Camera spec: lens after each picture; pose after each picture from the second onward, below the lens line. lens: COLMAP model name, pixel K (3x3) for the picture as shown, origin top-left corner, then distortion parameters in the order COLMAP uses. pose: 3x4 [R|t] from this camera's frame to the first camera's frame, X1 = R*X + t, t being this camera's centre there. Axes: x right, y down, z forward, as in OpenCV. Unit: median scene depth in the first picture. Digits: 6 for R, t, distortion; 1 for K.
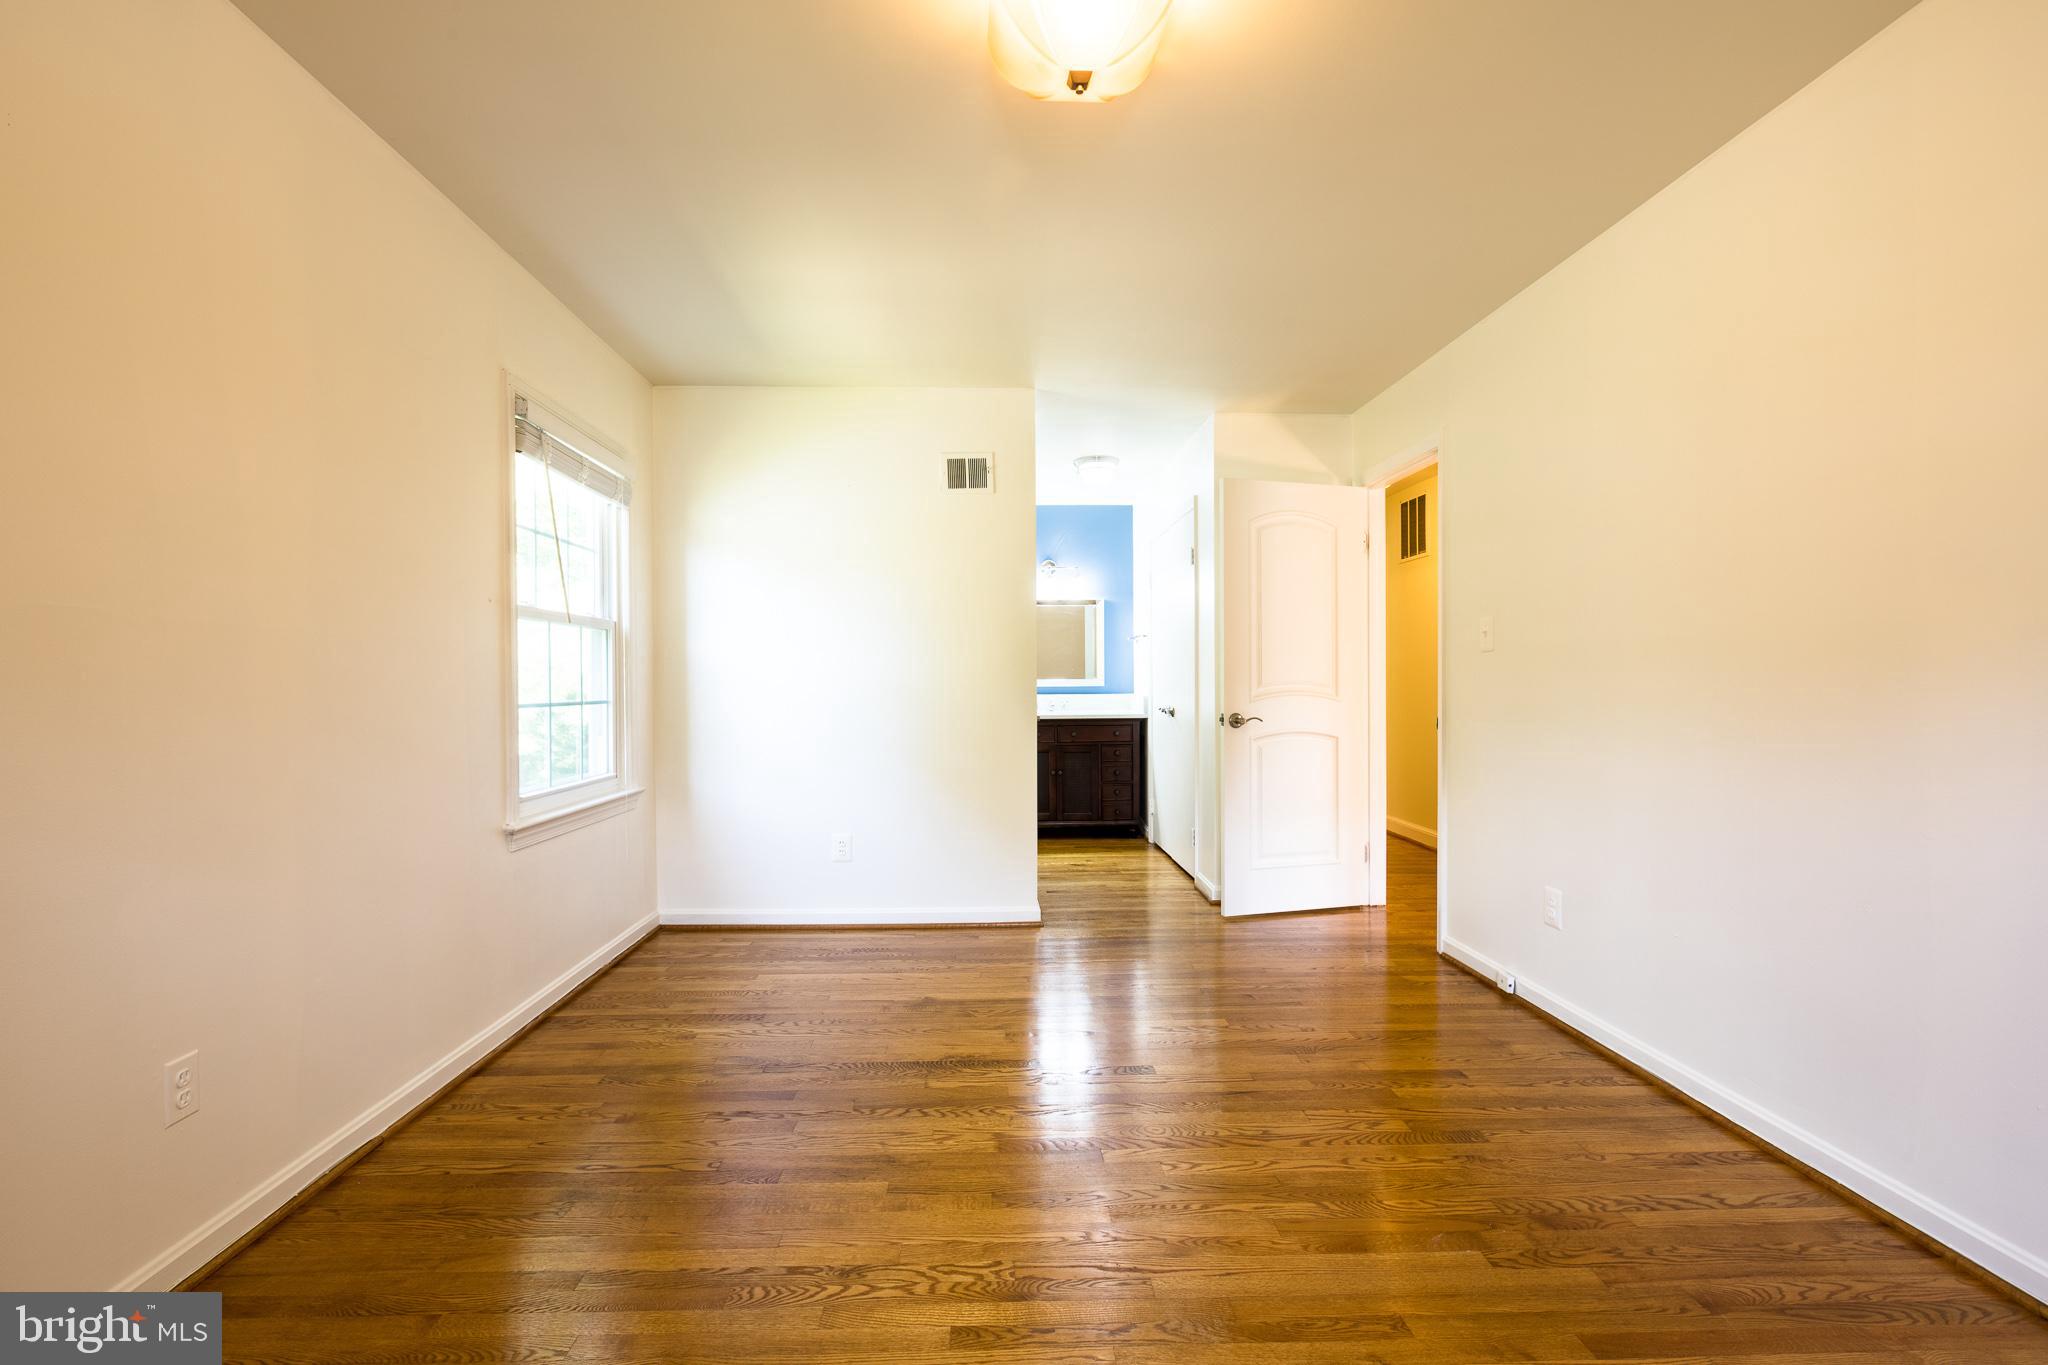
lens RADIAL K [[908.8, 0, 1014.3], [0, 908.8, 685.4], [0, 0, 1]] dist [0.007954, -0.002940]
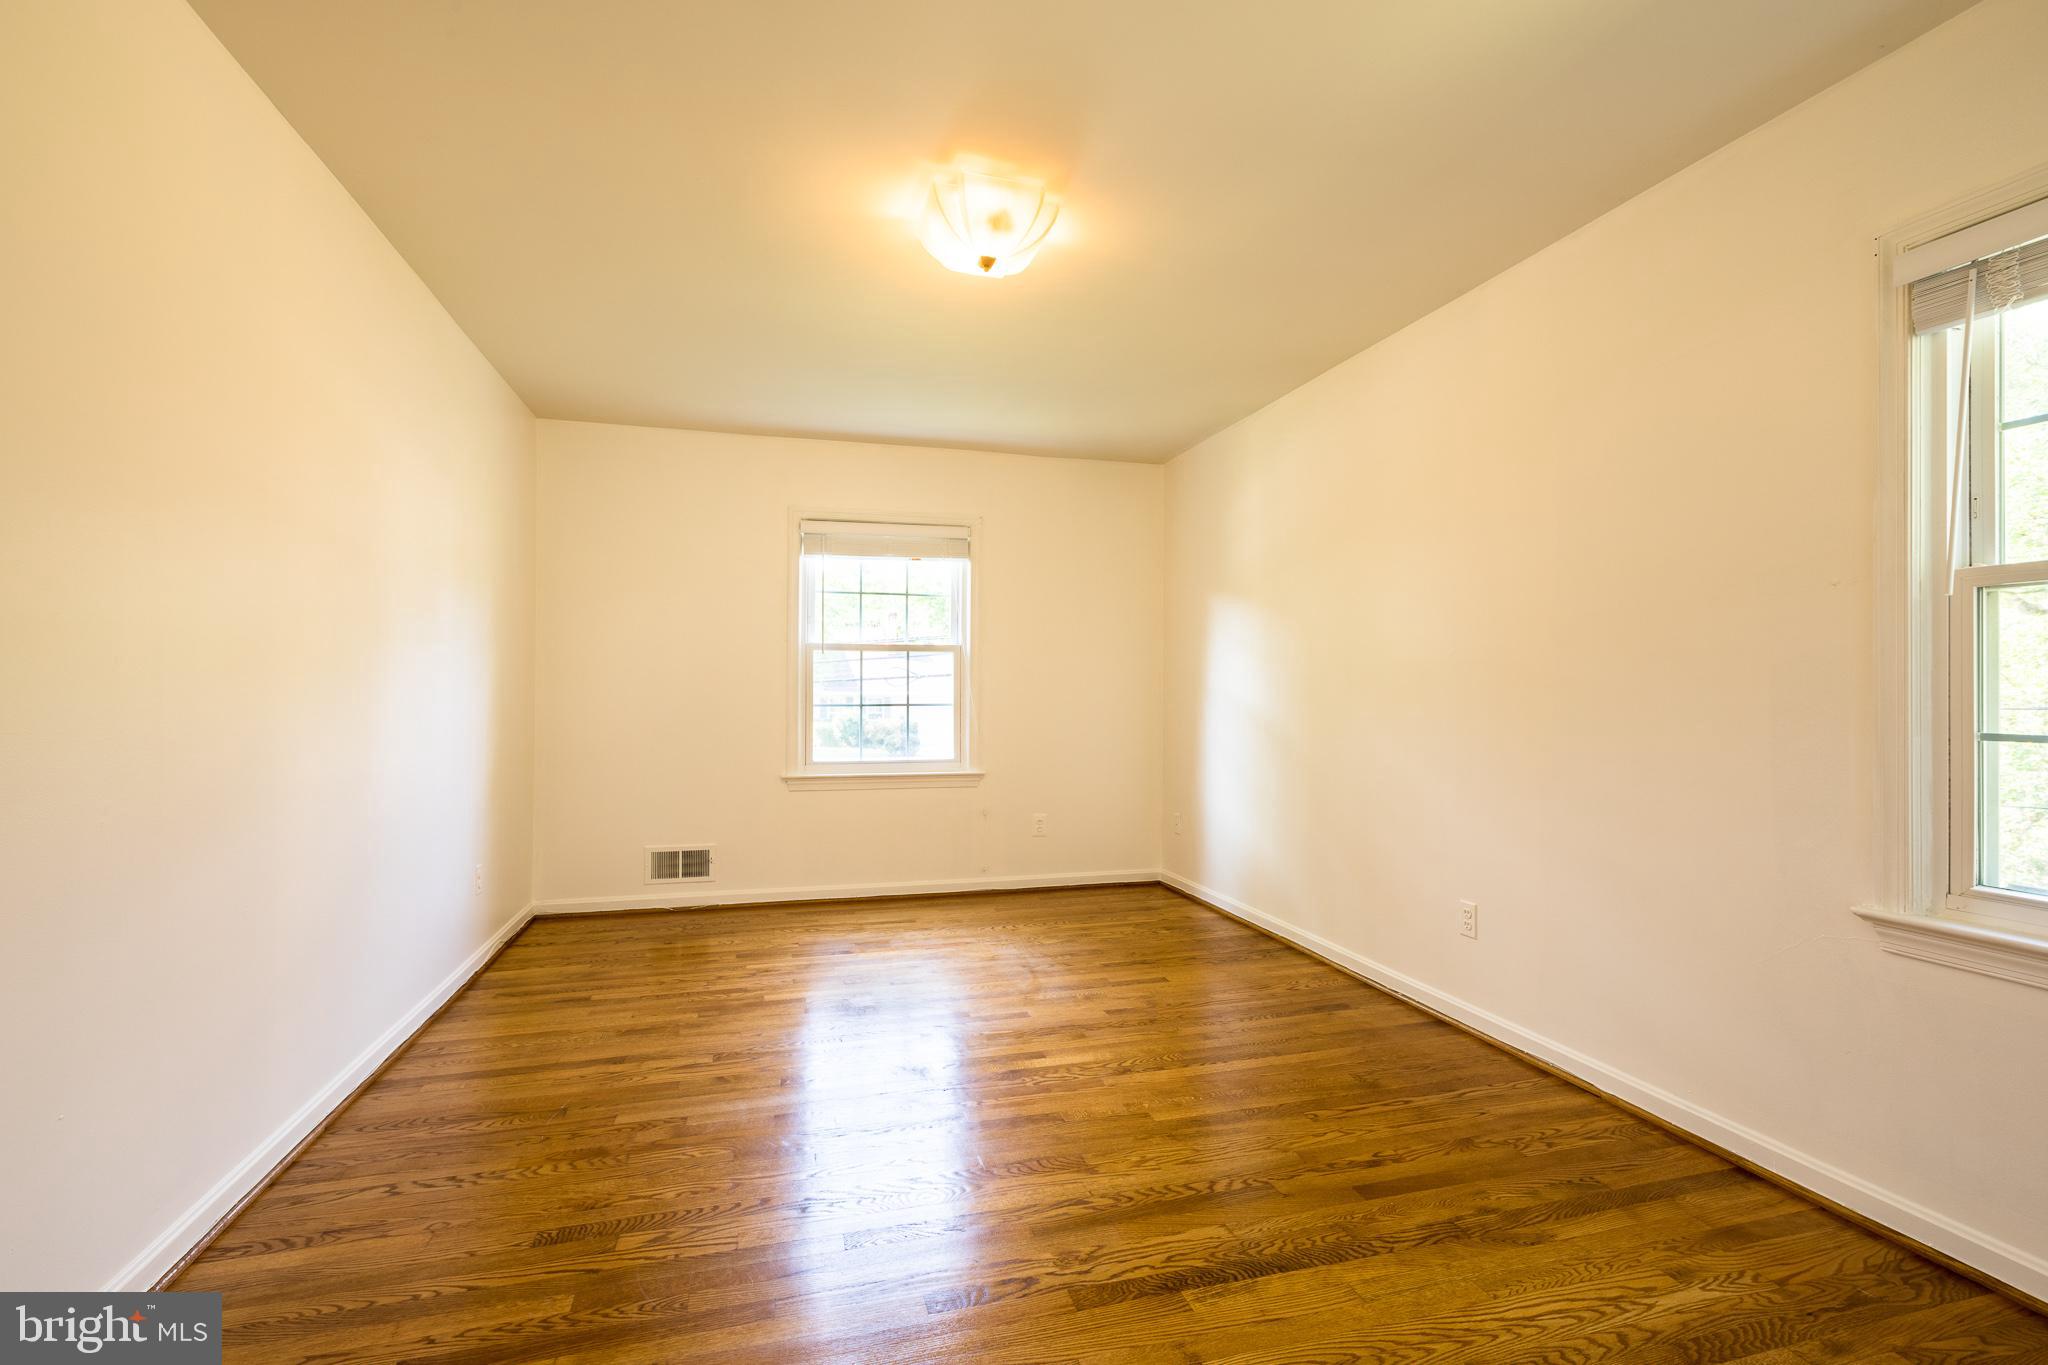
lens RADIAL K [[908.8, 0, 1014.3], [0, 908.8, 685.4], [0, 0, 1]] dist [0.007954, -0.002940]
pose [[-0.972797, -0.004132, -0.231621, 0.281467], [-0.003972, 0.999991, -0.001156, -0.011903], [0.231624, -0.000205, -0.972805, 1.887684]]
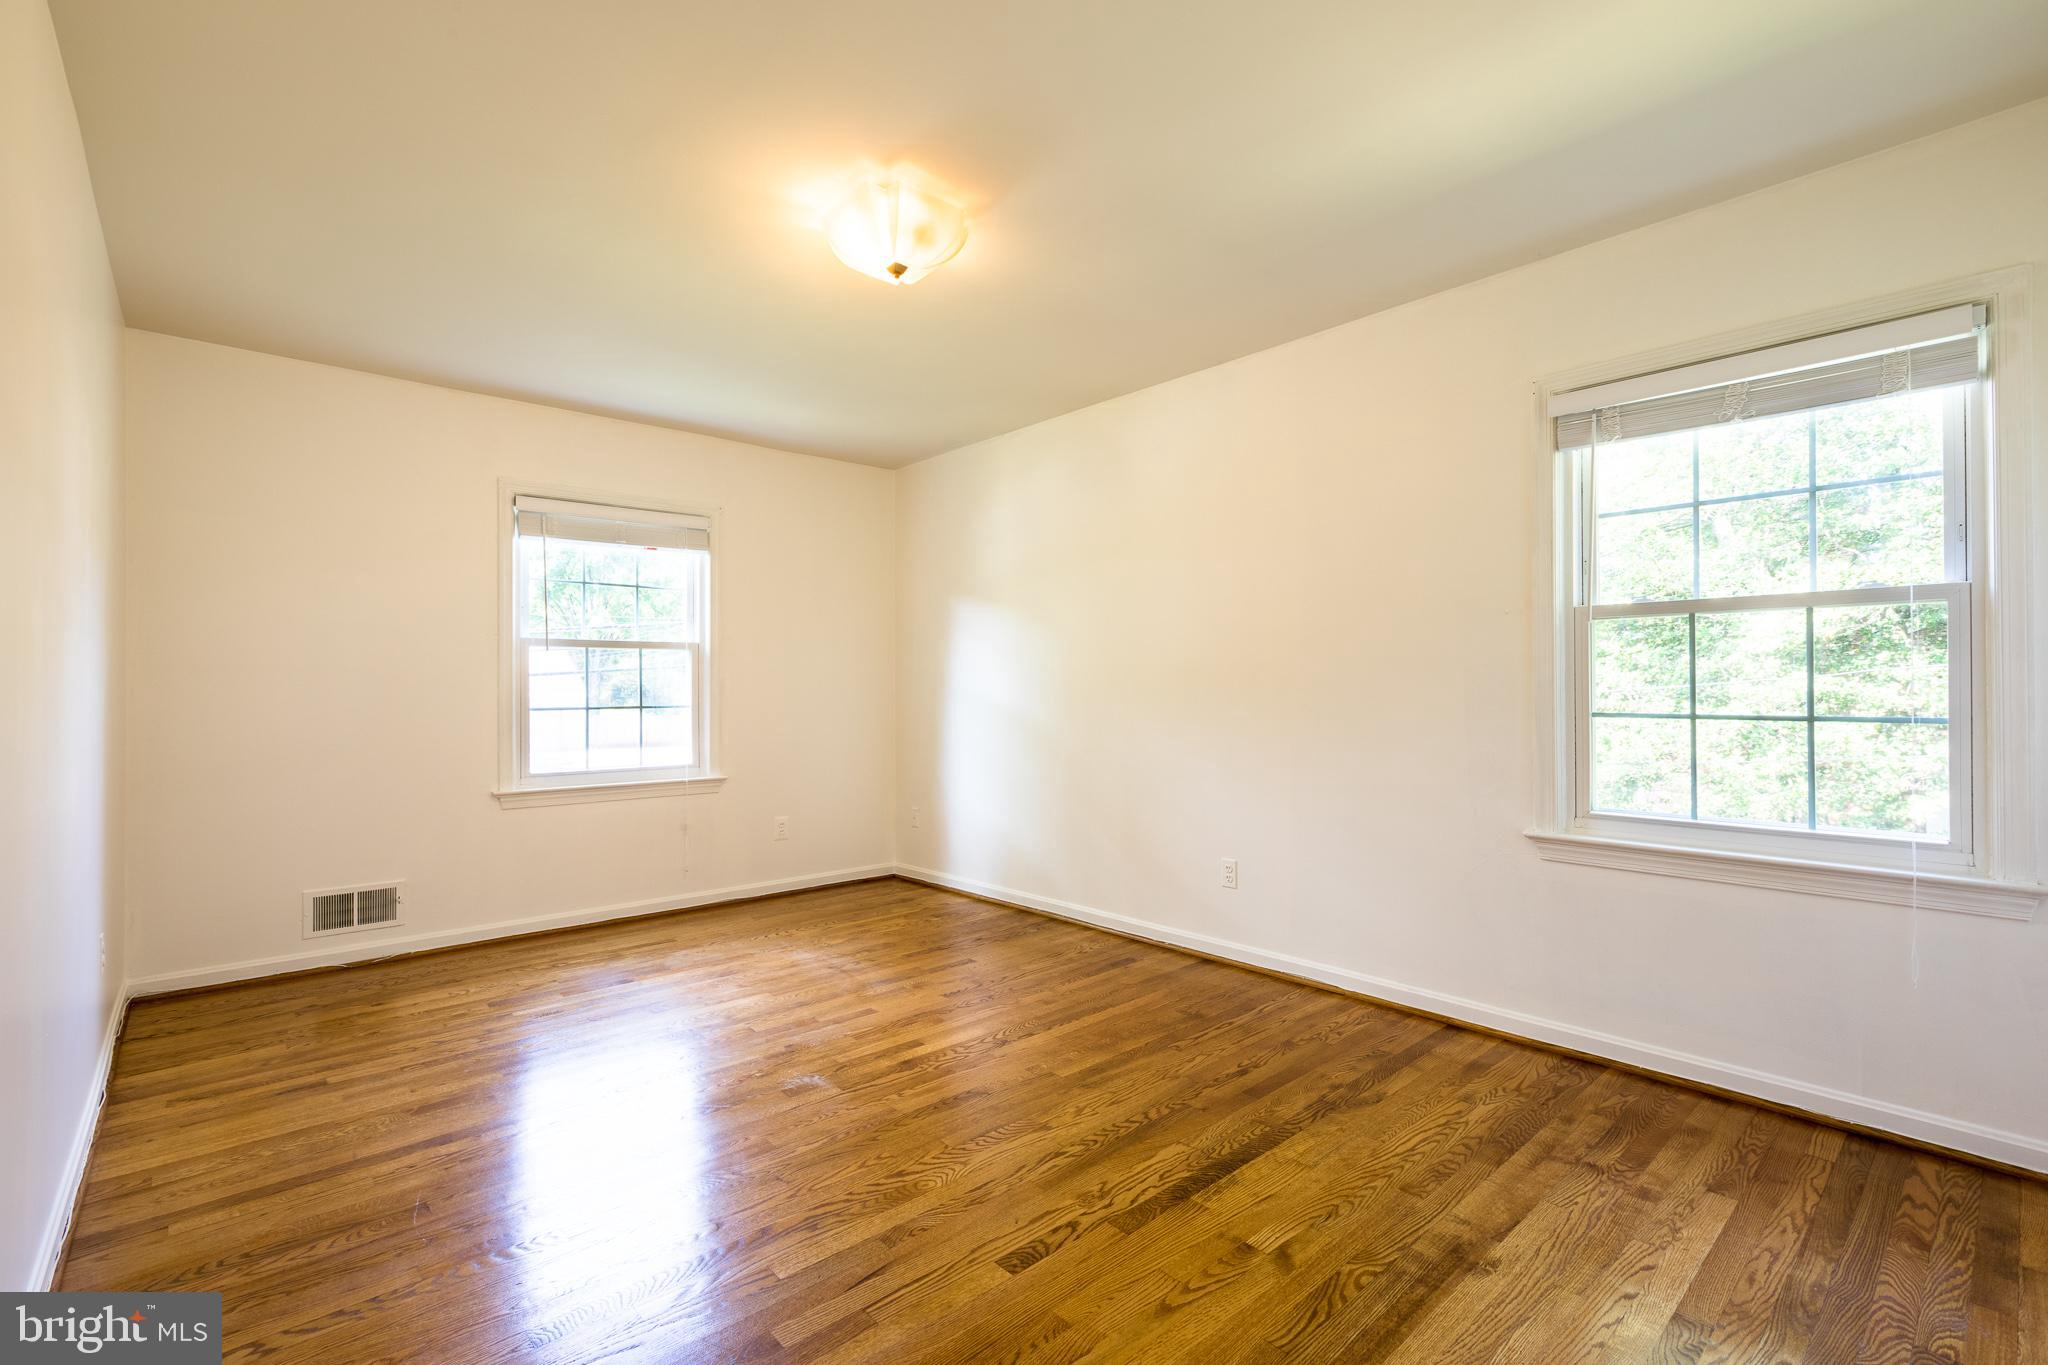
lens RADIAL K [[908.8, 0, 1014.3], [0, 908.8, 685.4], [0, 0, 1]] dist [0.007954, -0.002940]
pose [[-0.771330, -0.000011, -0.636436, 0.667231], [0.001367, 0.999998, -0.001673, -0.010138], [0.636434, -0.002161, -0.771328, 1.762922]]
